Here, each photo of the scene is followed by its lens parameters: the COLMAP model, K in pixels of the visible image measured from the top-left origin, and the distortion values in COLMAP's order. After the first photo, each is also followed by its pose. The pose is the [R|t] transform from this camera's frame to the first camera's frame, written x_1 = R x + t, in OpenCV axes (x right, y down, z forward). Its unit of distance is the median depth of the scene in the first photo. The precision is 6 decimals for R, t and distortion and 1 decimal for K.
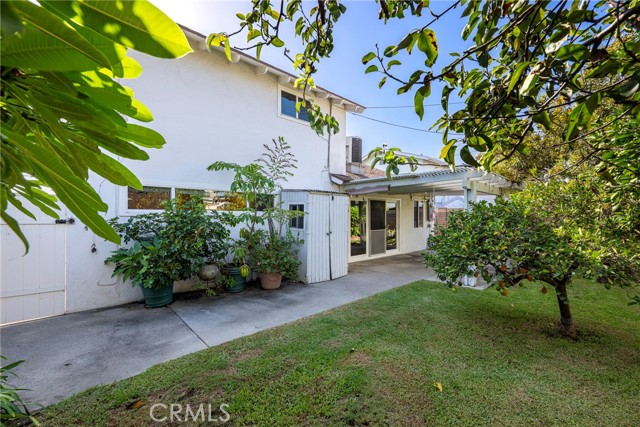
lens RADIAL K [[258.7, 0, 320.7], [0, 258.7, 217.3], [0, 0, 1]] dist [-0.000195, -0.000276]
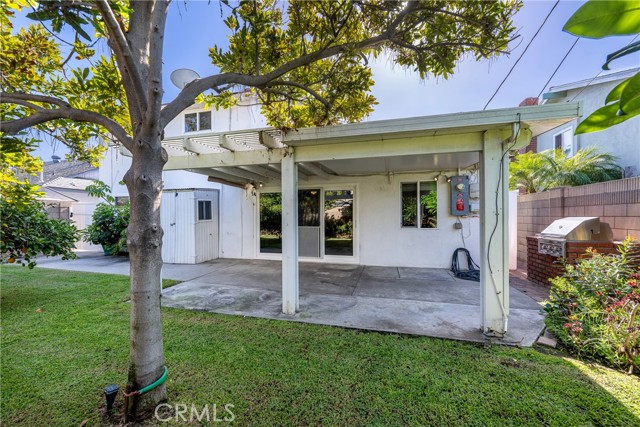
lens RADIAL K [[254.1, 0, 319.6], [0, 254.1, 216.4], [0, 0, 1]] dist [0.000453, 0.000086]
pose [[0.525181, 0.003726, -0.850982, 0.951441], [-0.000927, 0.999992, 0.003806, 0.014365], [0.850990, -0.001210, 0.525181, 0.645706]]
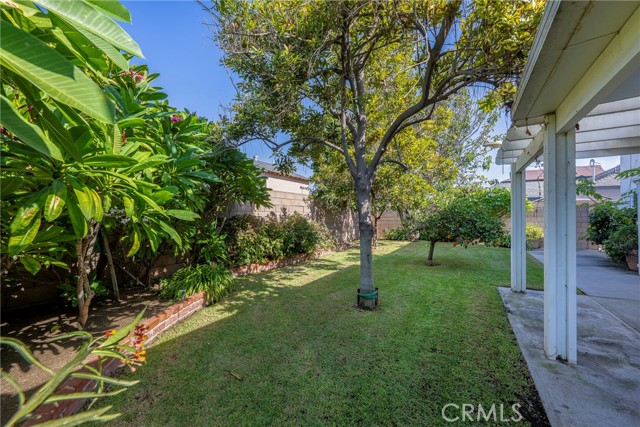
lens RADIAL K [[254.1, 0, 319.6], [0, 254.1, 216.4], [0, 0, 1]] dist [0.000453, 0.000086]
pose [[-0.959891, 0.006388, -0.280301, 0.902377], [0.006217, 0.999980, 0.001499, 0.015195], [0.280305, -0.000303, -0.959911, 1.013096]]
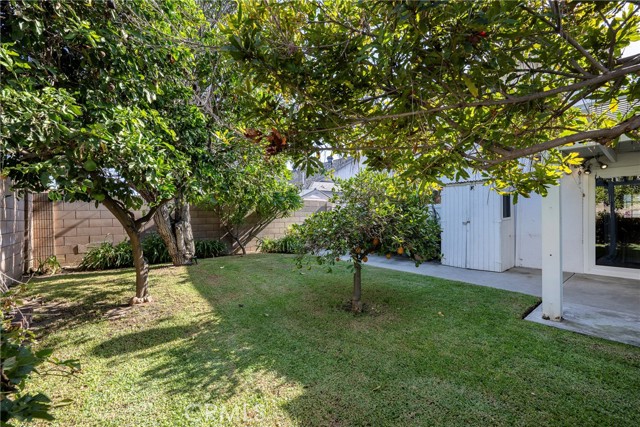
lens RADIAL K [[274.7, 0, 320.4], [0, 274.7, 216.9], [0, 0, 1]] dist [-0.000363, 0.000118]
pose [[-0.049463, 0.006166, -0.998757, 0.781402], [0.005636, 0.999967, 0.005894, 0.020273], [0.998760, -0.005338, -0.049496, 0.316301]]
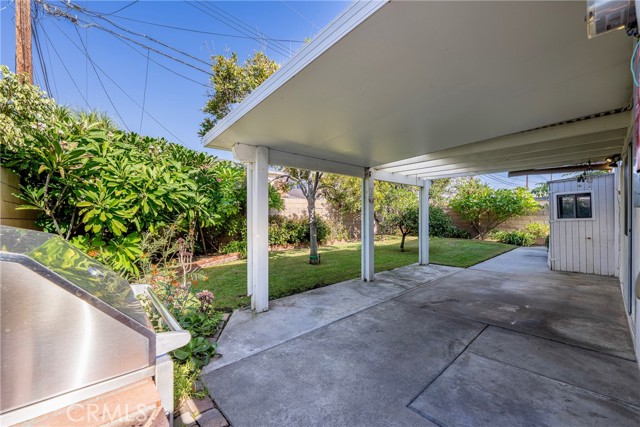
lens RADIAL K [[254.1, 0, 319.6], [0, 254.1, 216.4], [0, 0, 1]] dist [0.000453, 0.000086]
pose [[-0.999822, 0.010615, 0.015624, 0.681262], [0.010637, 0.999943, 0.001330, 0.016372], [-0.015609, 0.001496, -0.999877, 1.423007]]
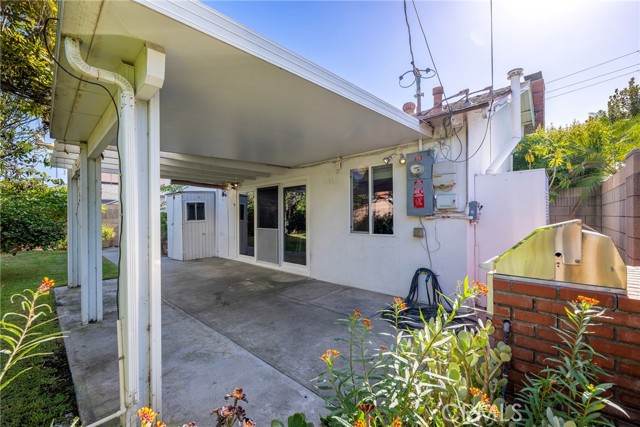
lens RADIAL K [[258.7, 0, 320.7], [0, 258.7, 217.3], [0, 0, 1]] dist [-0.000195, -0.000276]
pose [[0.076114, 0.005836, -0.997082, 0.985227], [0.002273, 0.999979, 0.006027, 0.013968], [0.997096, -0.002725, 0.076100, 1.131513]]
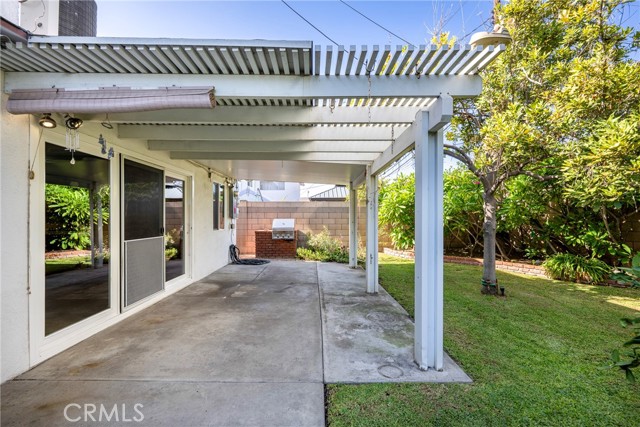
lens RADIAL K [[274.7, 0, 320.4], [0, 274.7, 216.9], [0, 0, 1]] dist [-0.000363, 0.000118]
pose [[0.665598, 0.003281, 0.746303, 0.084374], [0.001393, 0.999983, -0.005639, 0.018249], [-0.746309, 0.004793, 0.665582, 0.523920]]
